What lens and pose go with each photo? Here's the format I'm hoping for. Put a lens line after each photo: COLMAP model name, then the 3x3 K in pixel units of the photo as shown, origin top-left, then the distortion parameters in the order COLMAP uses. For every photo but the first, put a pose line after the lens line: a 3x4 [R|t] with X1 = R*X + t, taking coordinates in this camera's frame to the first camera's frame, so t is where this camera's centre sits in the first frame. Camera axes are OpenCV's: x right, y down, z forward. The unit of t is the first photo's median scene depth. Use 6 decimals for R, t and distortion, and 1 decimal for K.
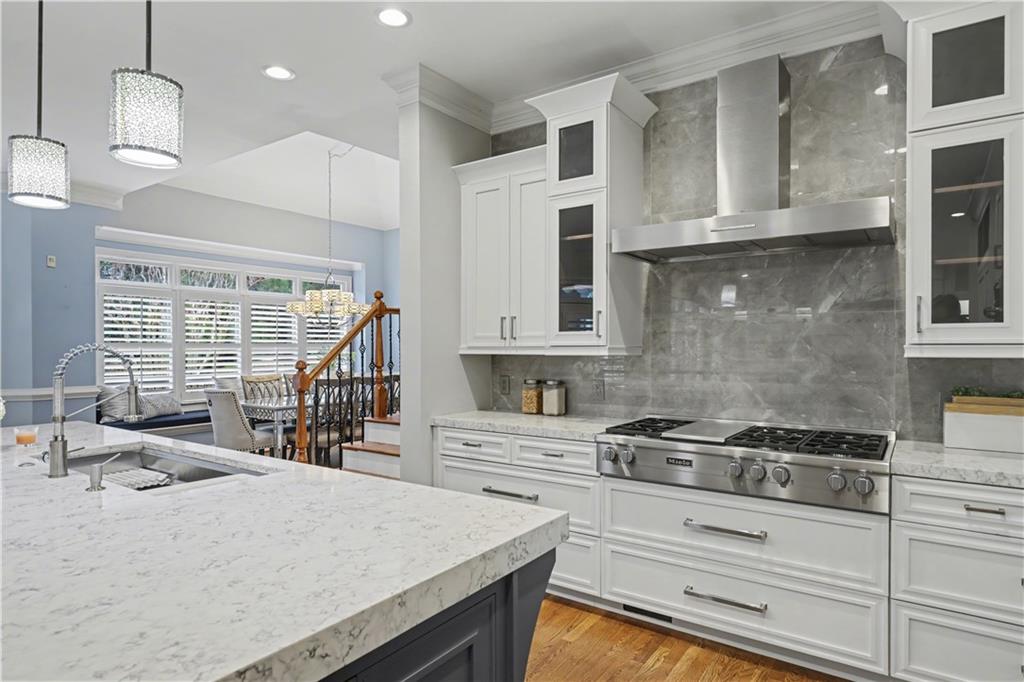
lens RADIAL K [[585.1, 0, 511.9], [0, 585.1, 347.6], [0, 0, 1]] dist [-0.004779, -0.000668]
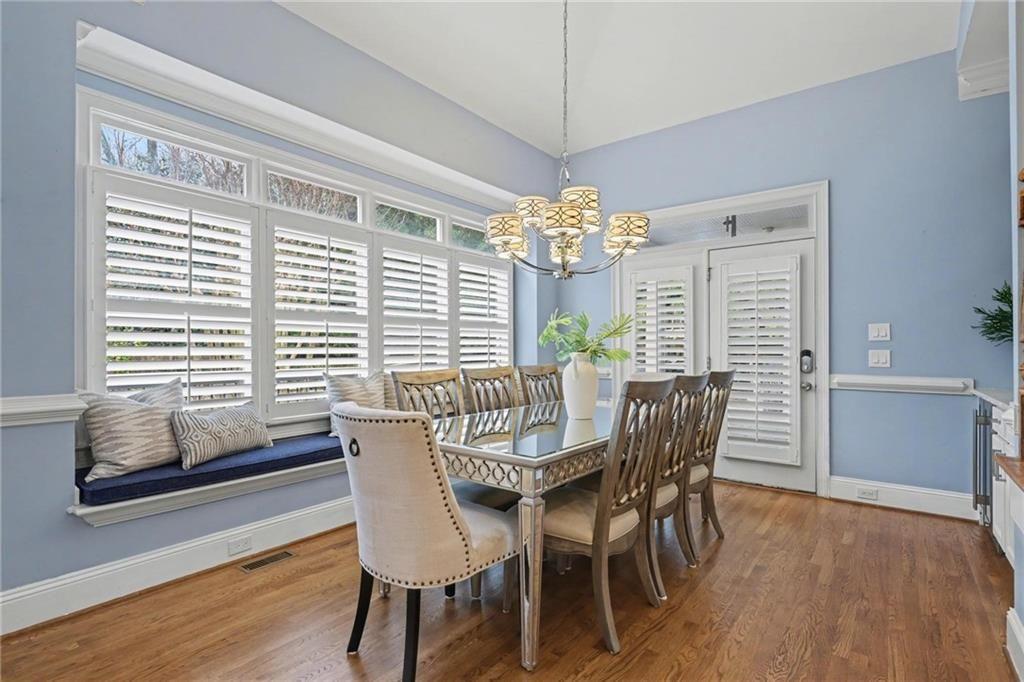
lens RADIAL K [[506.6, 0, 514.6], [0, 506.6, 342.1], [0, 0, 1]] dist [0.033839, 0.000552]
pose [[0.999935, 0.009726, -0.006013, -0.368530], [-0.009755, 0.999941, -0.004764, 0.024079], [0.005966, 0.004823, 0.999971, 0.587281]]
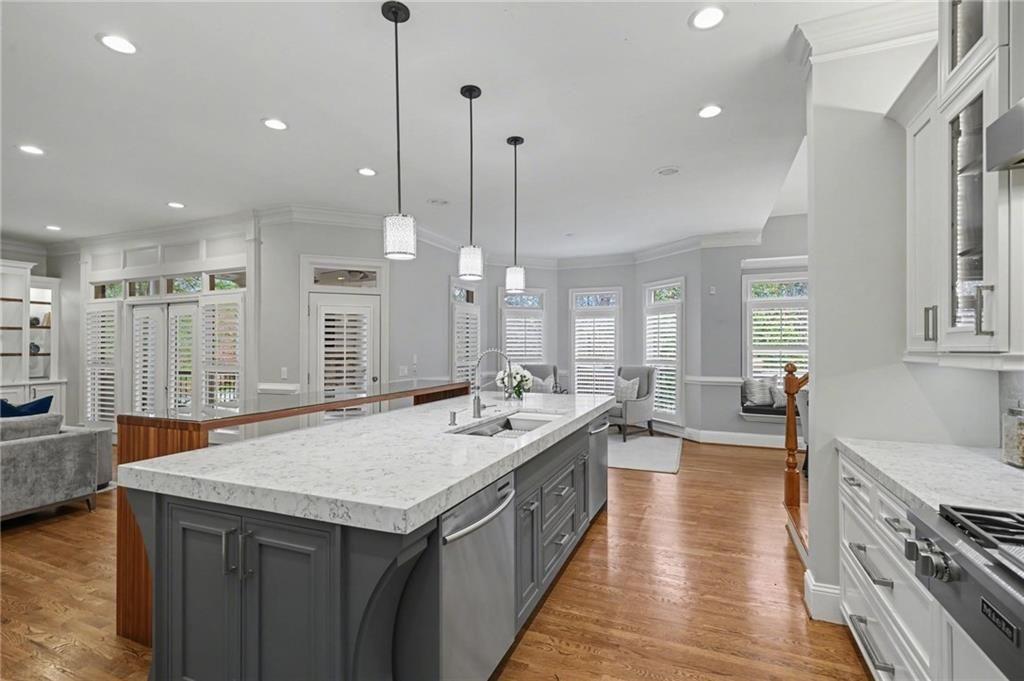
lens RADIAL K [[468.4, 0, 513.3], [0, 468.4, 346.6], [0, 0, 1]] dist [-0.003515, -0.000178]
pose [[0.224188, -0.000070, -0.974546, 0.217785], [-0.004545, 0.999989, -0.001117, -0.002842], [0.974535, 0.004679, 0.224186, 0.225399]]
